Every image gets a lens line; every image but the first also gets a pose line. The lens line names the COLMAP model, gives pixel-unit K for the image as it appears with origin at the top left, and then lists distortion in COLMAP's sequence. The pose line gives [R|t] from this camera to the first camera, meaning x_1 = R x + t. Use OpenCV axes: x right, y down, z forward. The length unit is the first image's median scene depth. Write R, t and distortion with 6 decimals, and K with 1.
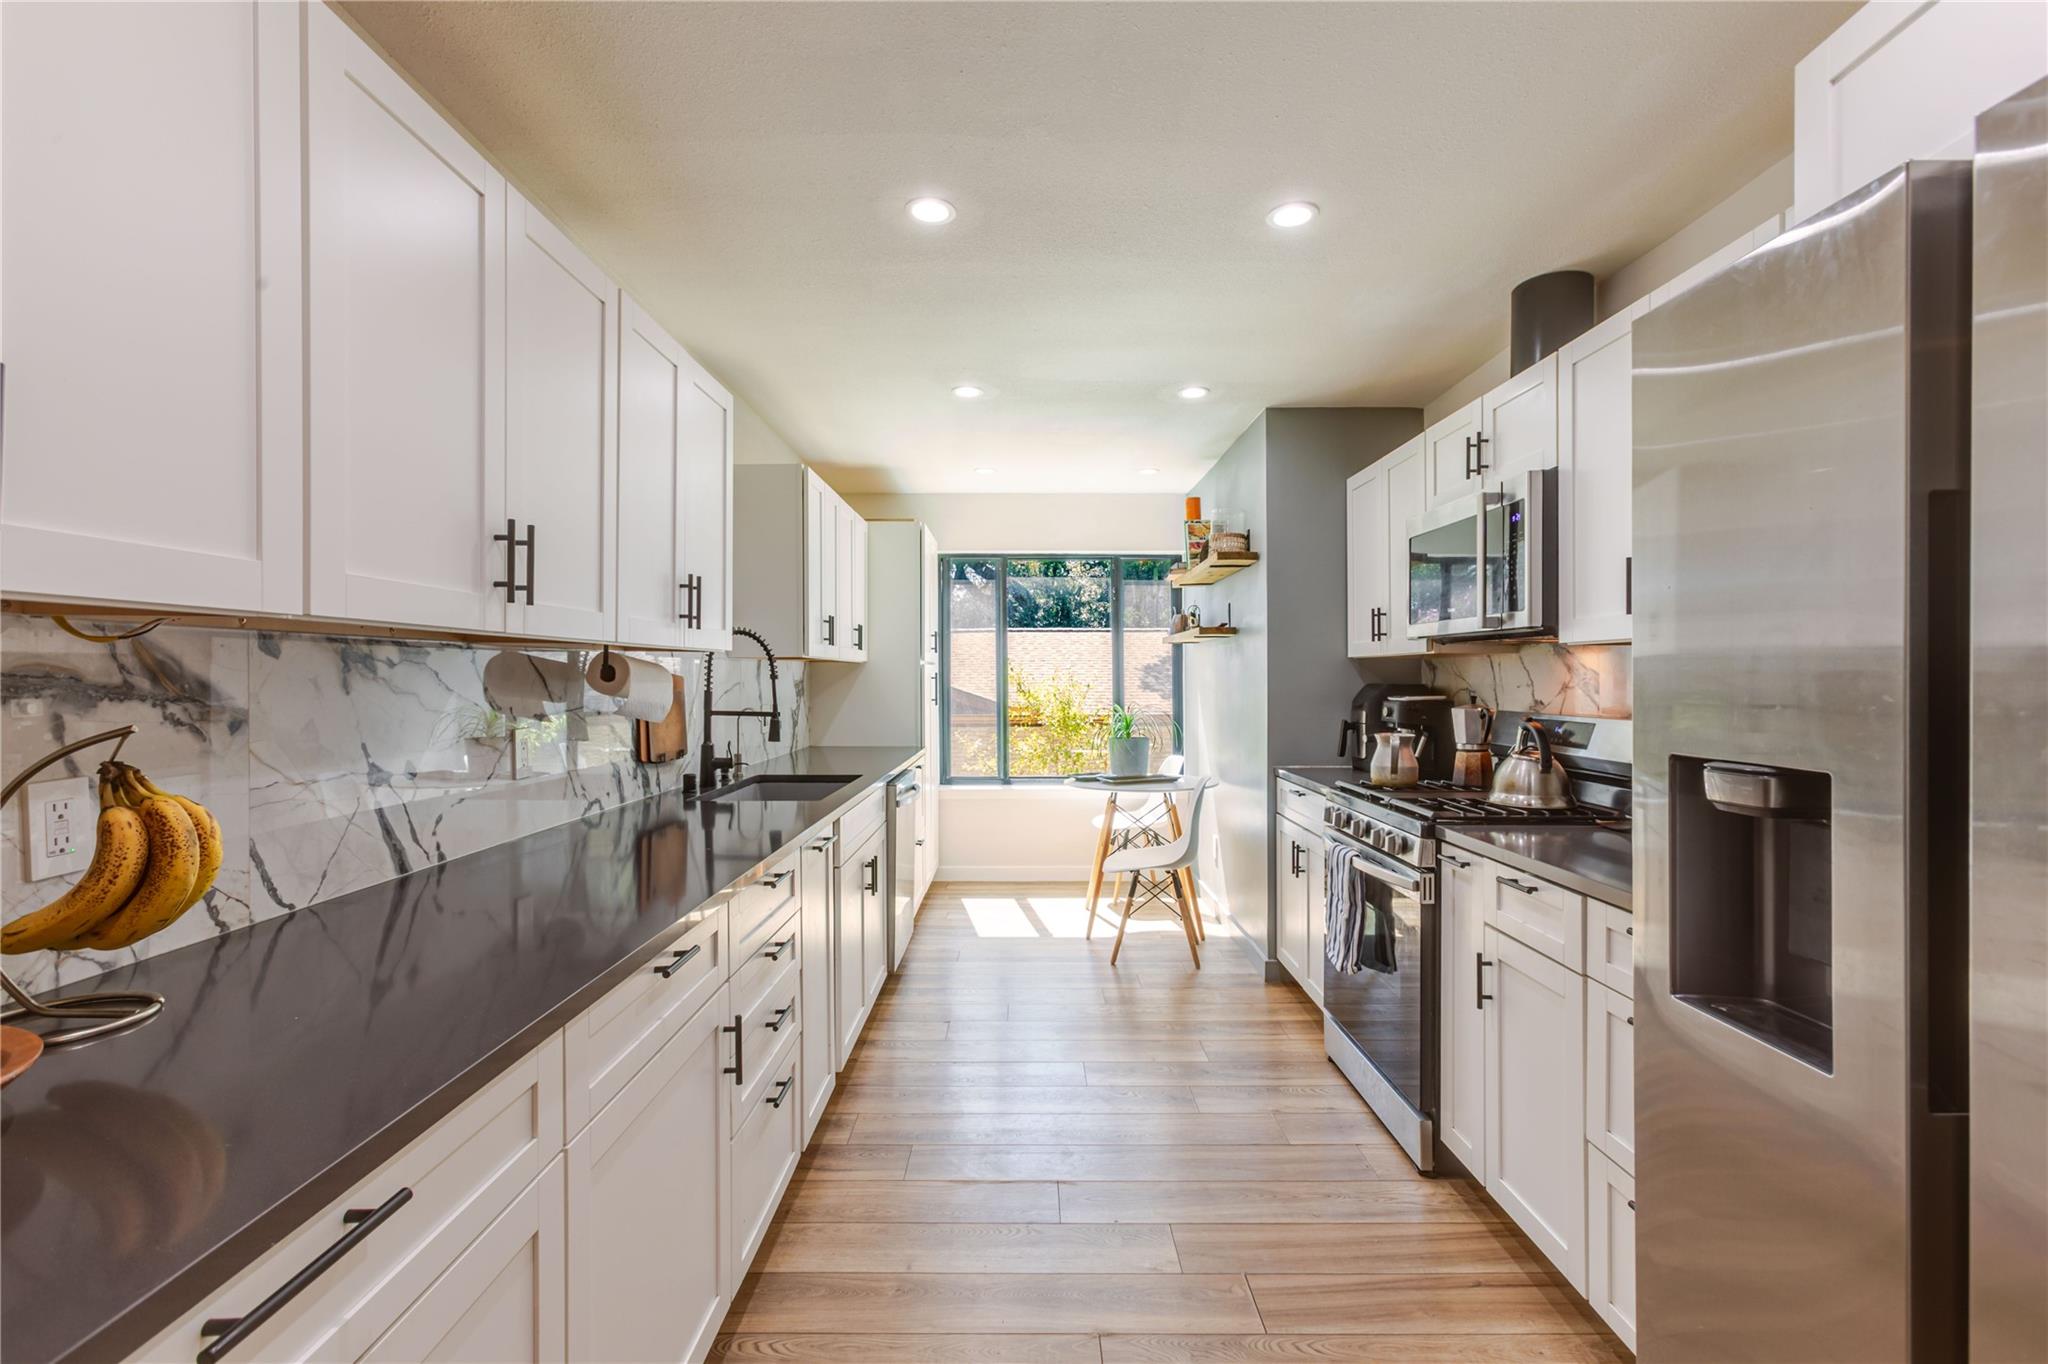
lens RADIAL K [[922.7, 0, 1019.8], [0, 922.7, 673.5], [0, 0, 1]] dist [-0.013479, 0.013138]
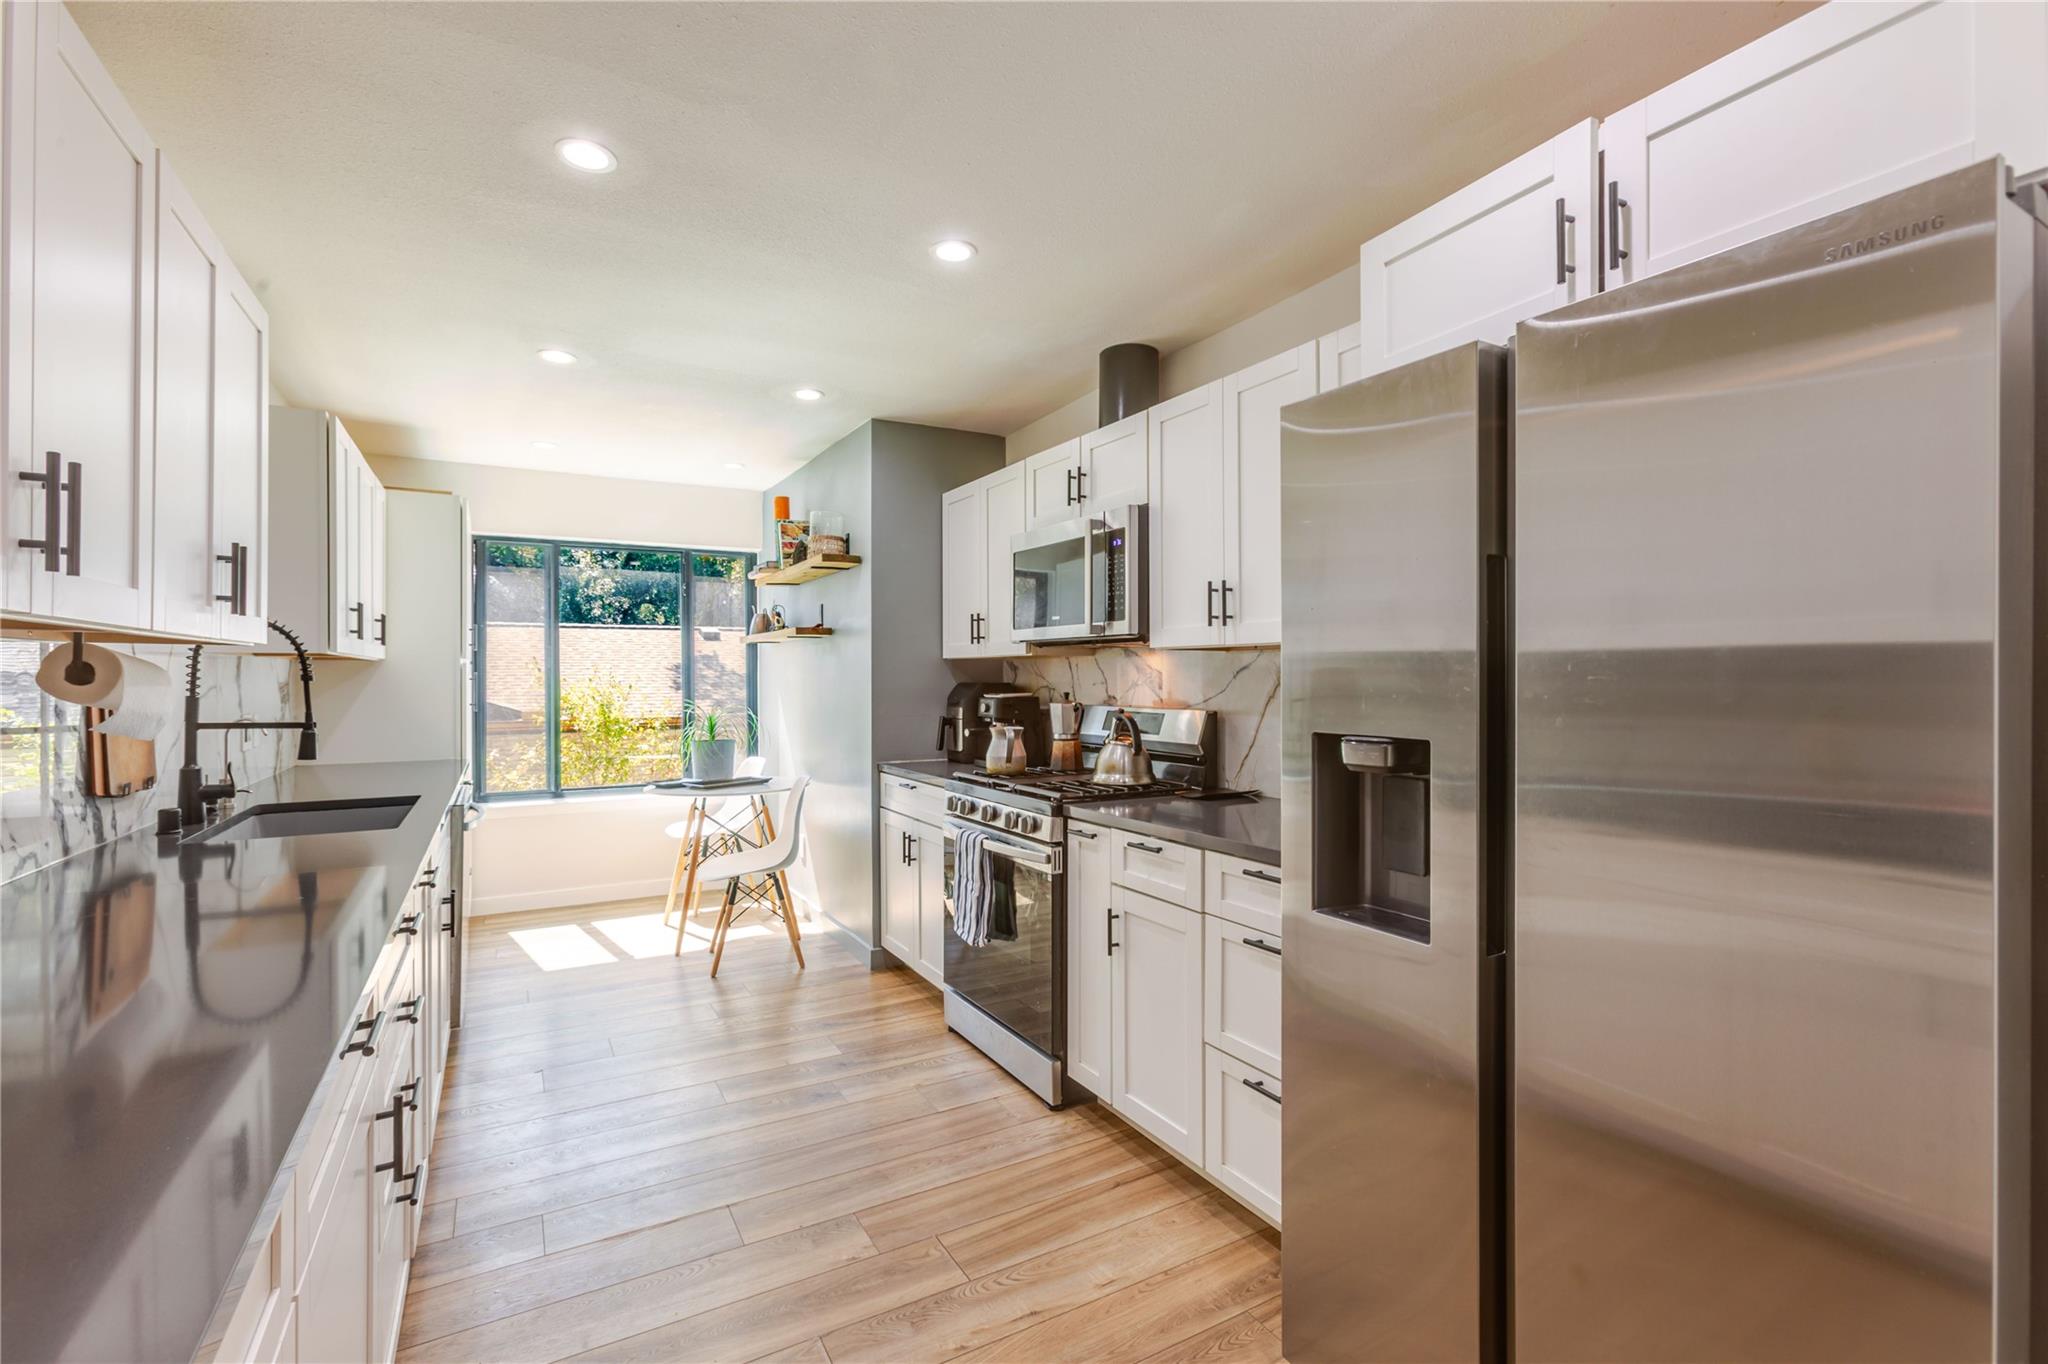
lens RADIAL K [[922.7, 0, 1023.7], [0, 922.7, 669.8], [0, 0, 1]] dist [-0.013479, 0.013138]
pose [[0.869656, 0.001570, 0.493656, -0.129280], [0.000666, 0.999990, -0.004353, 0.000569], [-0.493659, 0.004114, 0.869646, 0.012809]]
